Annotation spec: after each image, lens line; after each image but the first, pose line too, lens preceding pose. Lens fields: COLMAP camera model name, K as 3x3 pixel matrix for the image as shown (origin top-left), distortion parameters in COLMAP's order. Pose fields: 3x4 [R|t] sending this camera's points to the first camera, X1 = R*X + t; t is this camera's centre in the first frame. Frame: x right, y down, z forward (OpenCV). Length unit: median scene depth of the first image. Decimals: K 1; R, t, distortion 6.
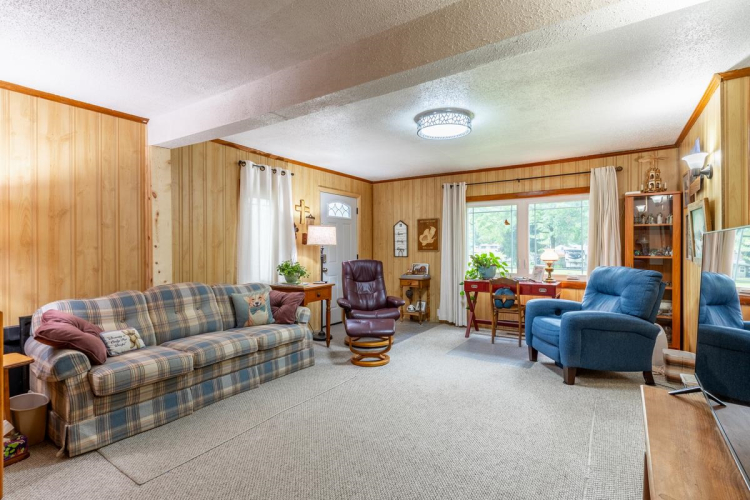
lens RADIAL K [[369.0, 0, 375.0], [0, 369.0, 250.0], [0, 0, 1]] dist [0.000530, -0.000194]
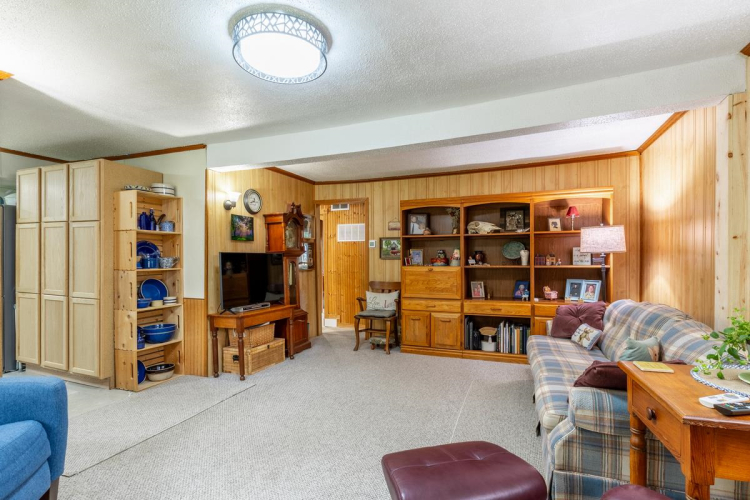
lens RADIAL K [[369.0, 0, 375.0], [0, 369.0, 250.0], [0, 0, 1]] dist [0.000530, -0.000194]
pose [[-0.976483, 0.001043, -0.215591, 0.175295], [0.003302, 0.999943, -0.010117, -0.011750], [0.215568, -0.010591, -0.976431, 1.638196]]
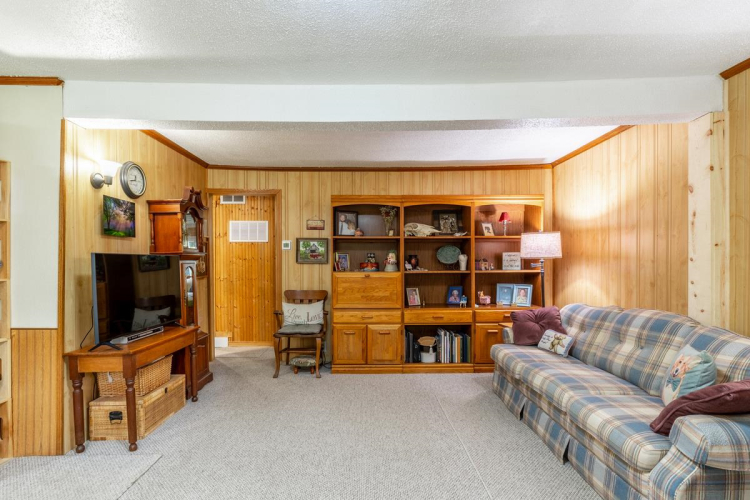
lens RADIAL K [[369.0, 0, 375.0], [0, 369.0, 250.0], [0, 0, 1]] dist [0.000530, -0.000194]
pose [[-0.820415, -0.015235, -0.571565, 0.355180], [-0.004556, 0.999787, -0.020111, -0.011541], [0.571750, -0.013895, -0.820310, 1.331740]]
